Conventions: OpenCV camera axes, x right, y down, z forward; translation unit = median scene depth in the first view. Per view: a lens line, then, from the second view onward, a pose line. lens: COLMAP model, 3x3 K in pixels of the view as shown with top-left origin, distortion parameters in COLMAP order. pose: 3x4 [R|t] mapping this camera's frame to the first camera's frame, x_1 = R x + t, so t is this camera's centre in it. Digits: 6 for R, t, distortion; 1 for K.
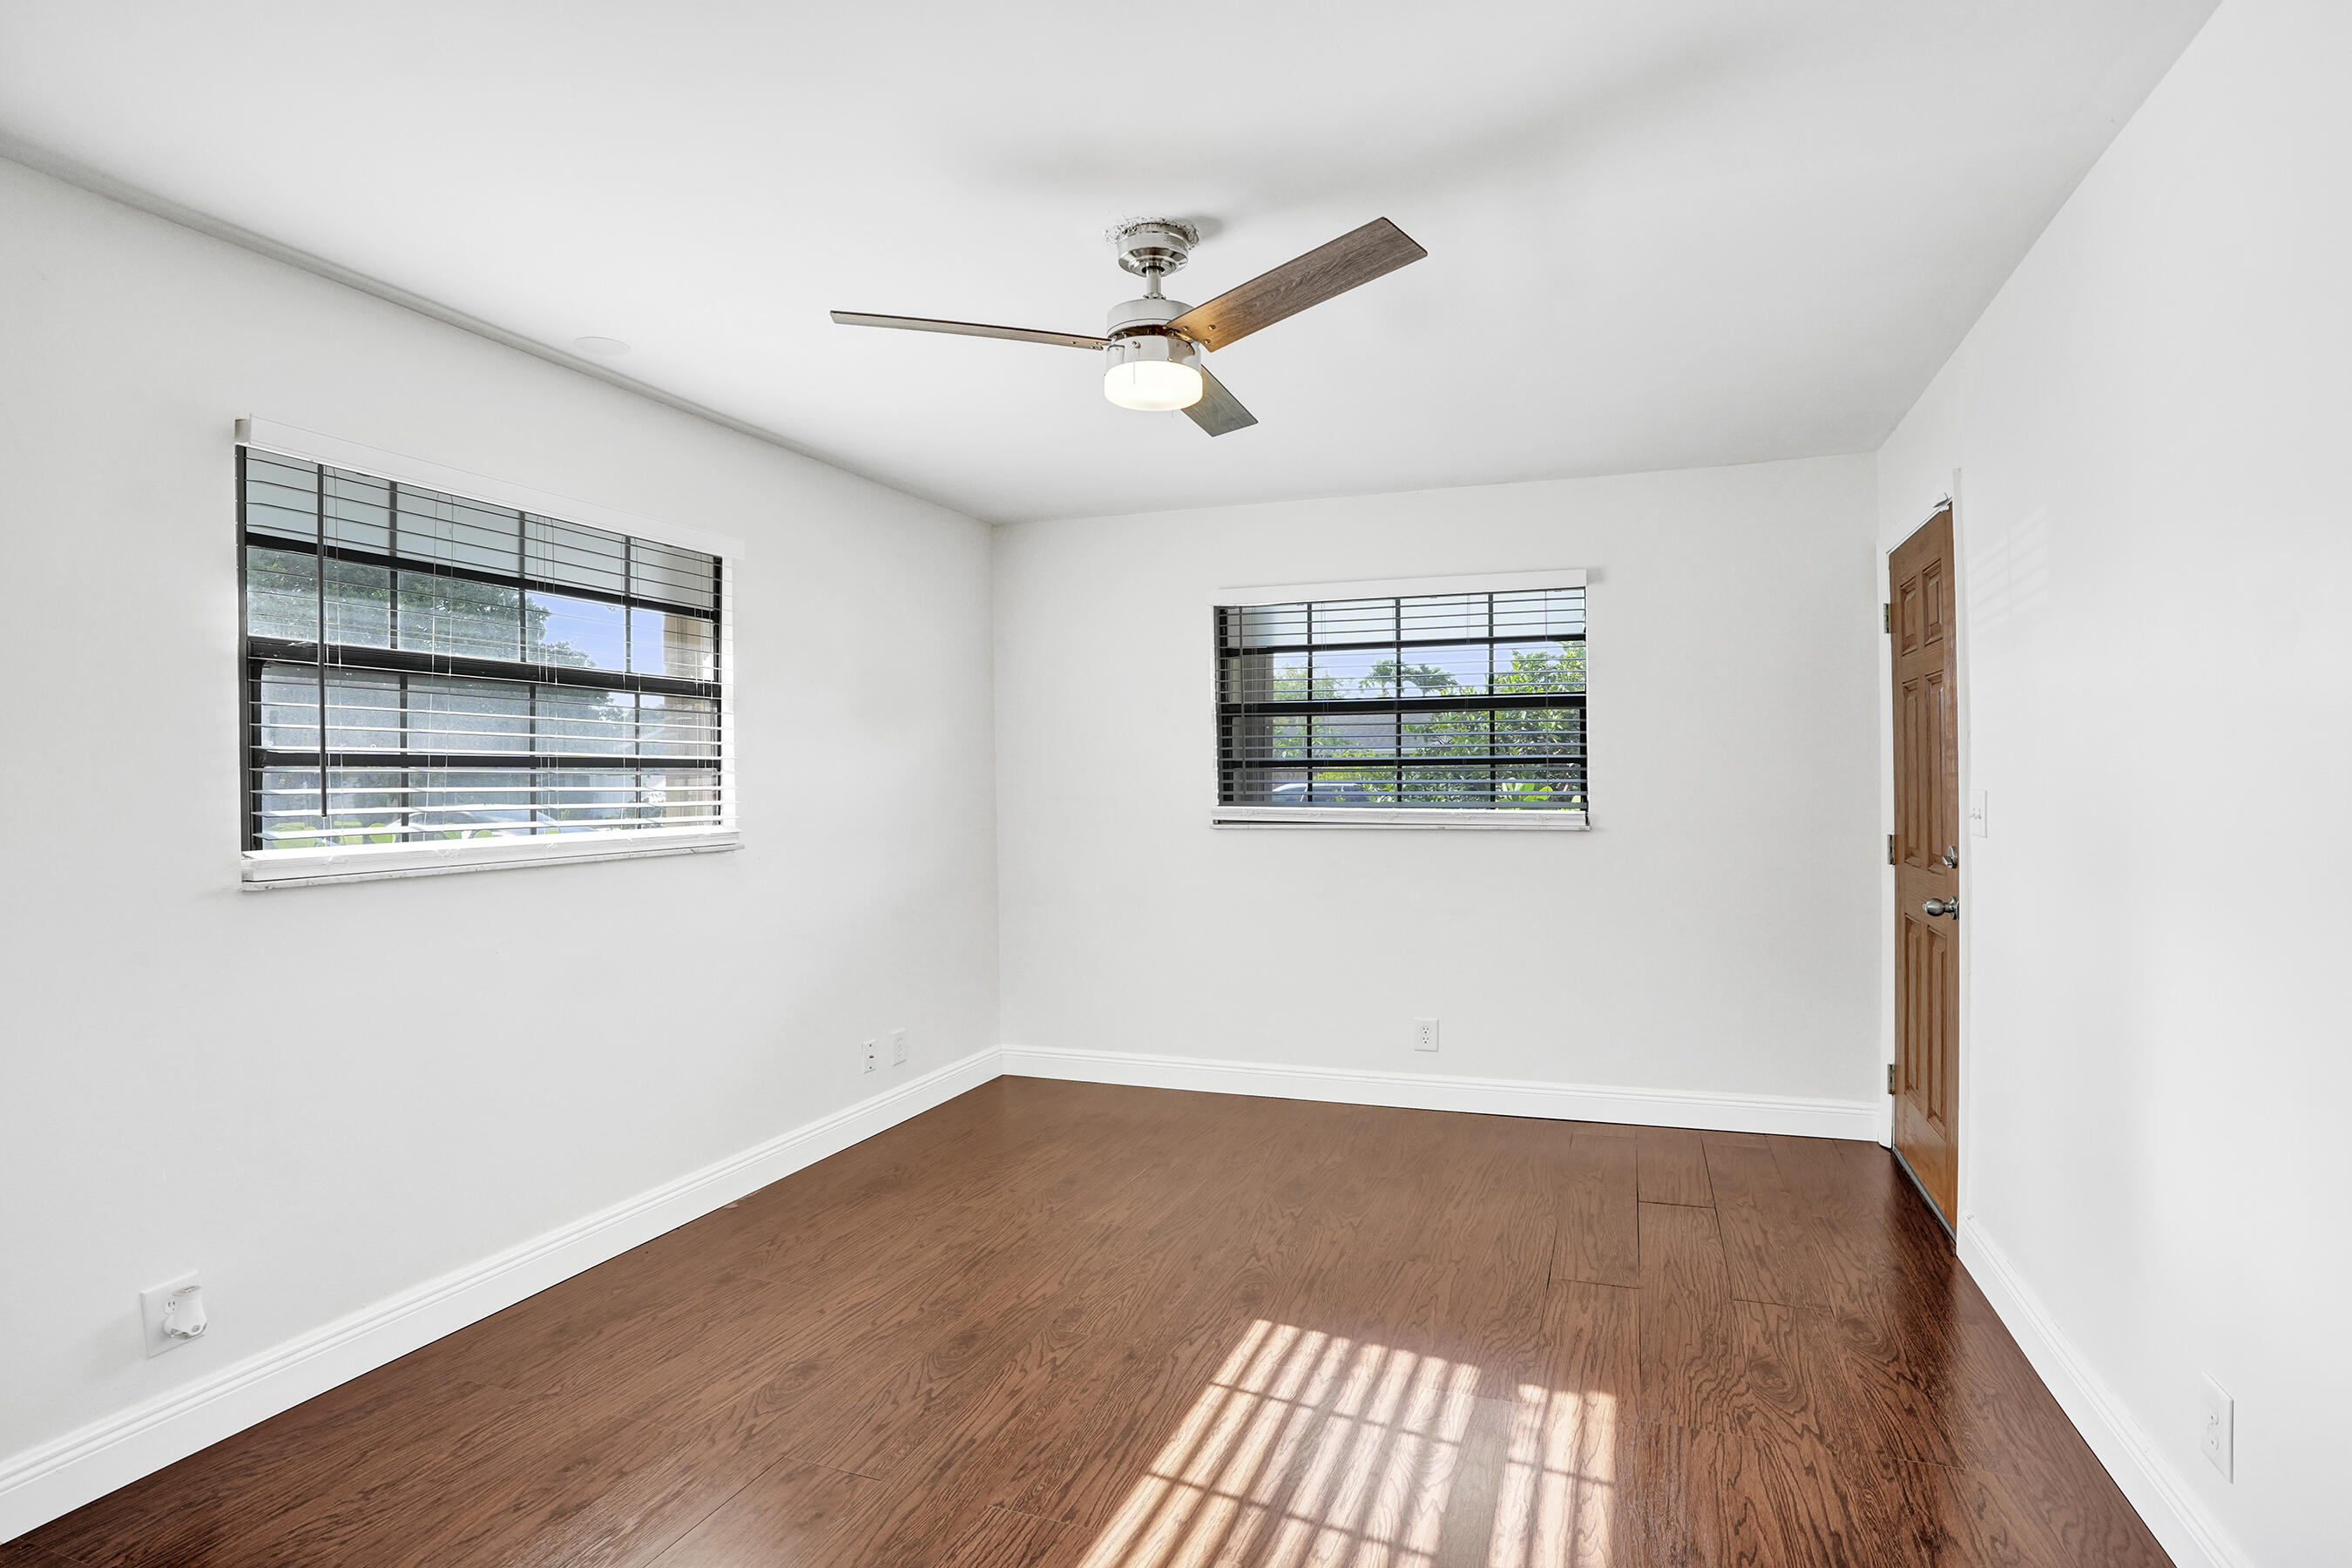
lens RADIAL K [[1214.1, 0, 1179.2], [0, 1214.1, 787.3], [0, 0, 1]] dist [-0.074024, 0.027214]
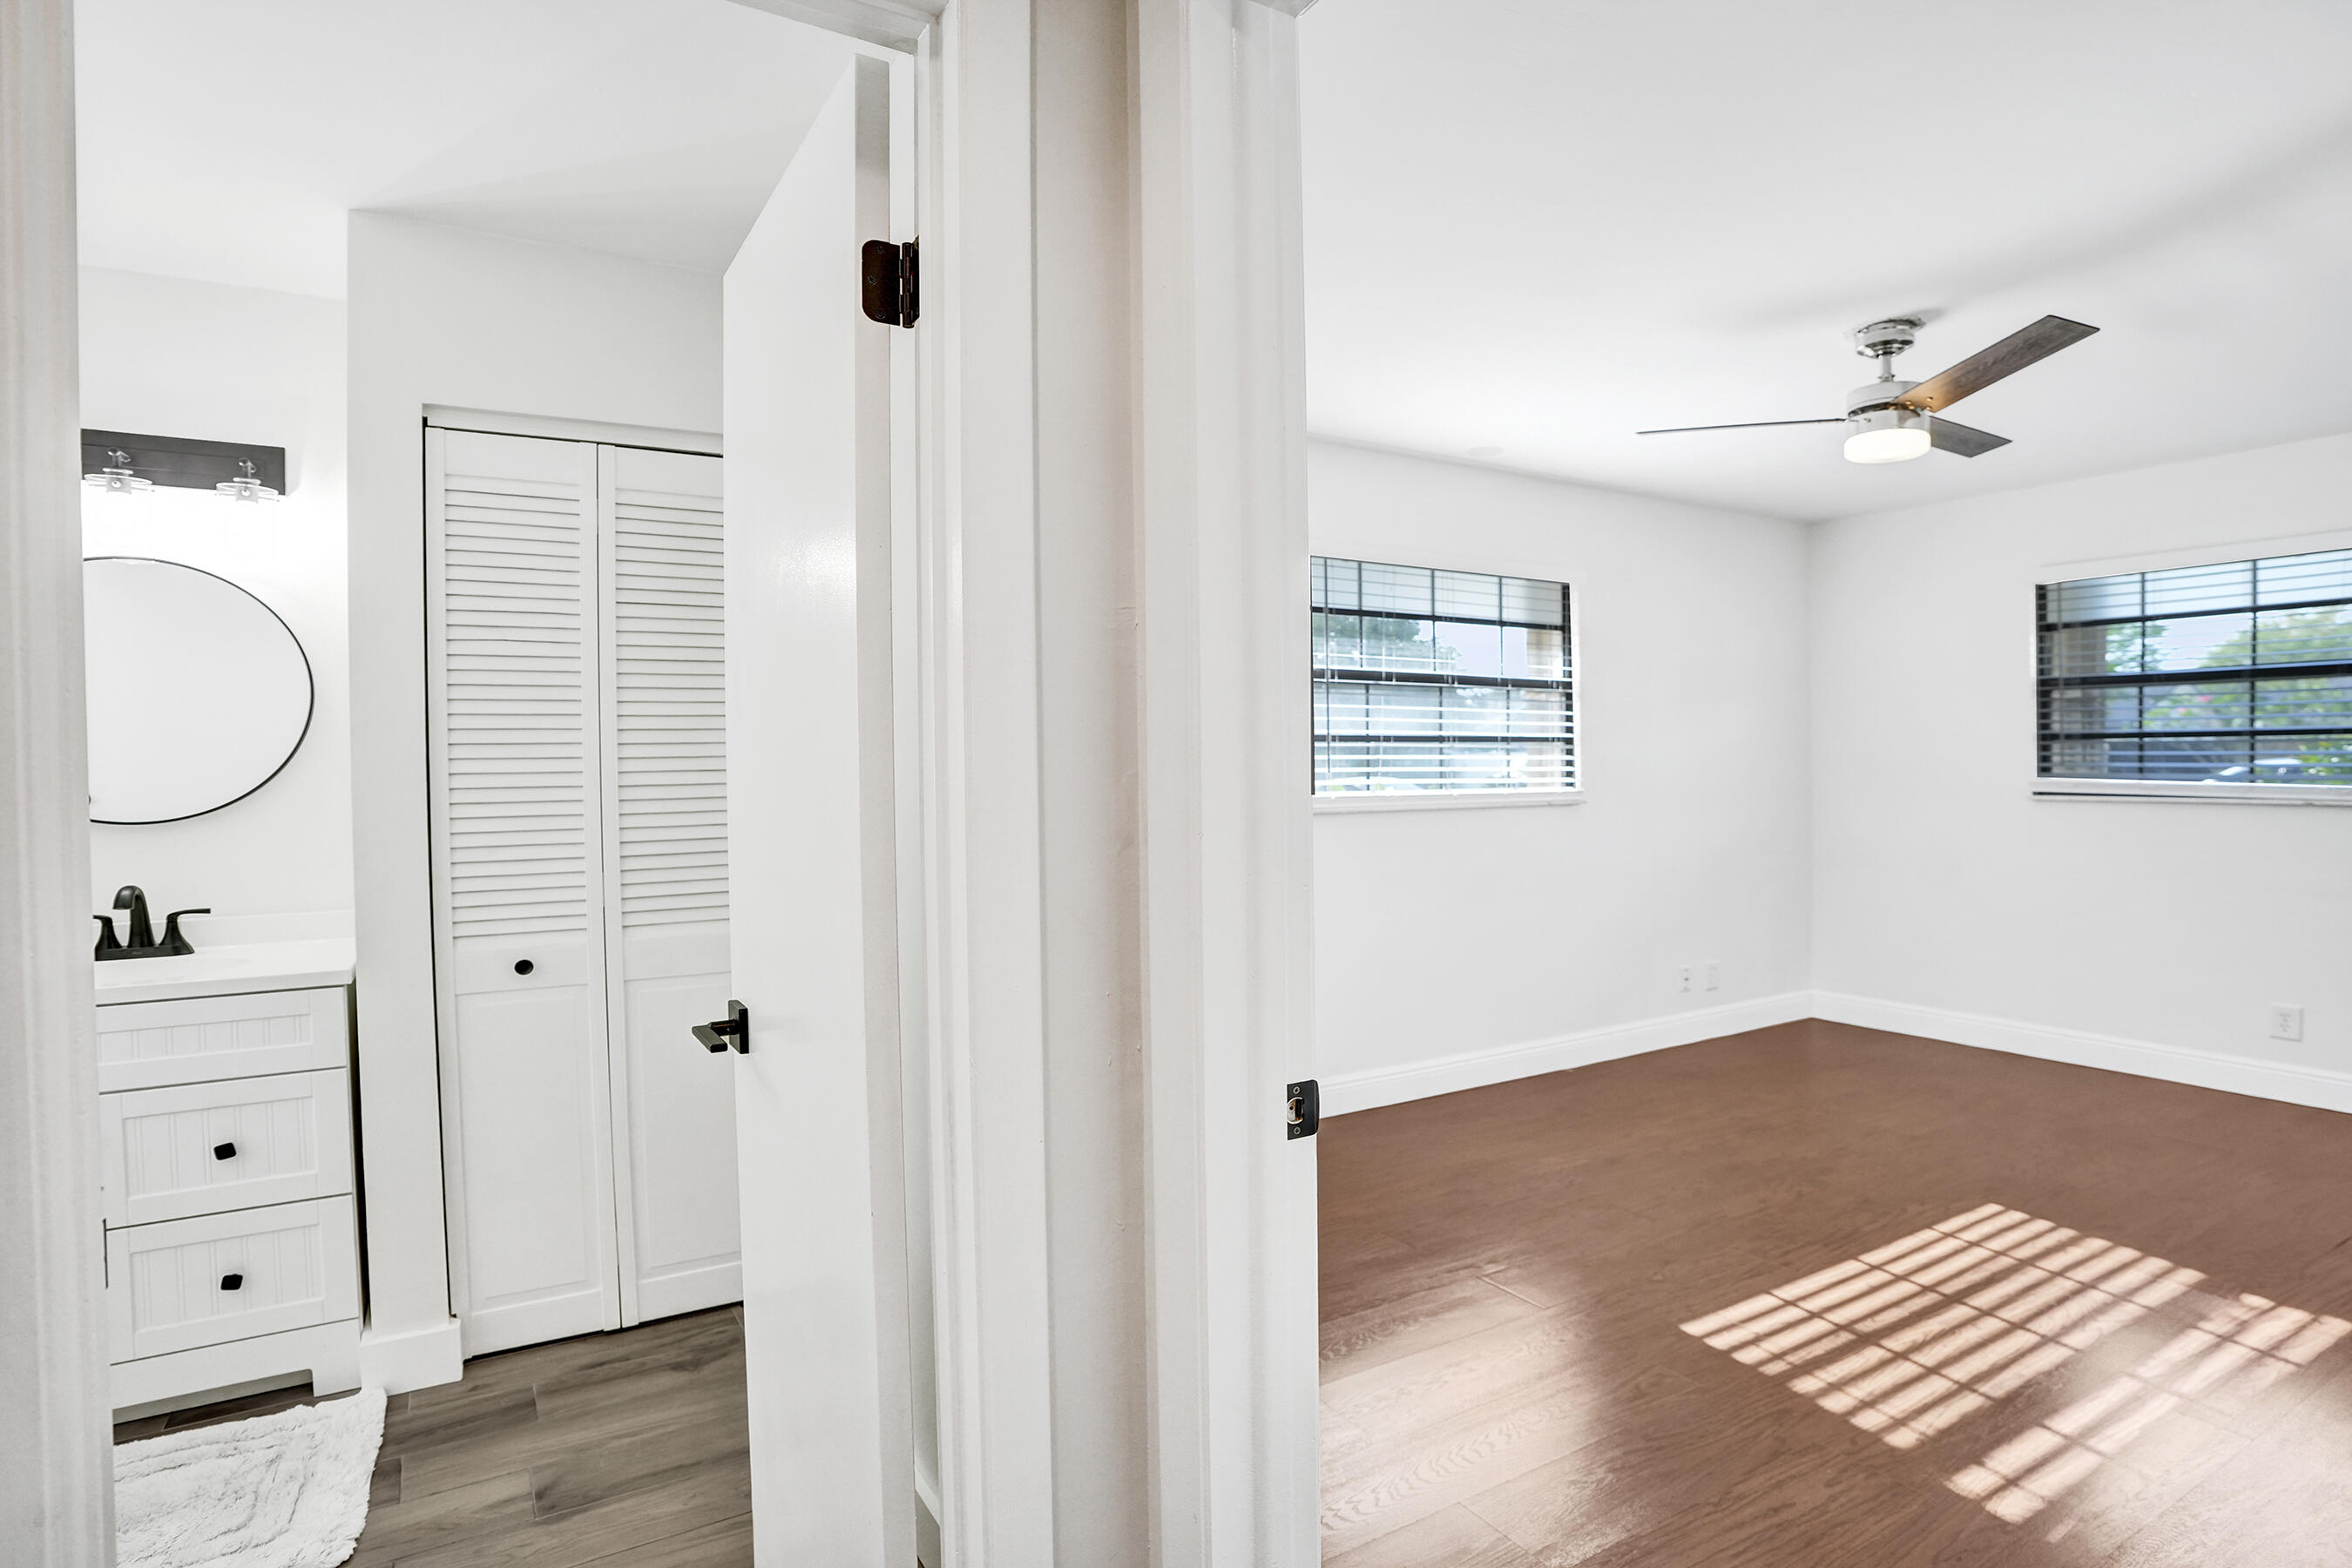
lens RADIAL K [[1214.1, 0, 1179.2], [0, 1214.1, 787.3], [0, 0, 1]] dist [-0.074024, 0.027214]
pose [[0.778245, 0.014560, -0.627791, 0.166481], [-0.002718, 0.999800, 0.019819, 0.010883], [0.627954, -0.013717, 0.778129, -0.417098]]
